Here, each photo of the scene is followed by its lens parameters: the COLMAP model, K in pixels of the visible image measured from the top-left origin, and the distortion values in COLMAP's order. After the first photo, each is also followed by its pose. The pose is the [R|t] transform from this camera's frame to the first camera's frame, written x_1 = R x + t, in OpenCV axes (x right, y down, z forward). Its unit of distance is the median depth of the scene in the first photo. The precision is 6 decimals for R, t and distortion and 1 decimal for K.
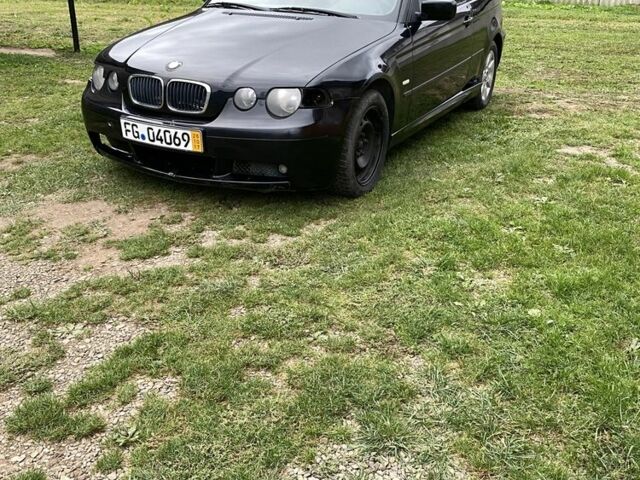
lens RADIAL K [[610.4, 0, 320.0], [0, 610.4, 240.0], [0, 0, 1]] dist [0.163995, -0.379510]
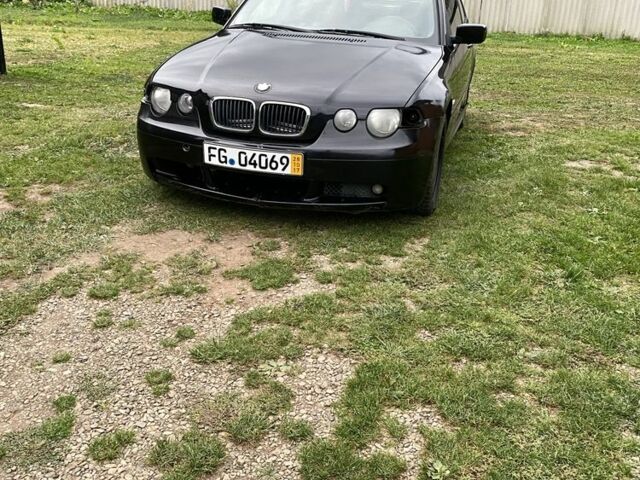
lens RADIAL K [[610.4, 0, 320.0], [0, 610.4, 240.0], [0, 0, 1]] dist [0.163995, -0.379510]
pose [[0.980974, -0.048480, 0.187990, -0.345578], [0.054691, 0.998111, -0.027989, -0.011614], [-0.186278, 0.037738, 0.981772, 0.046151]]
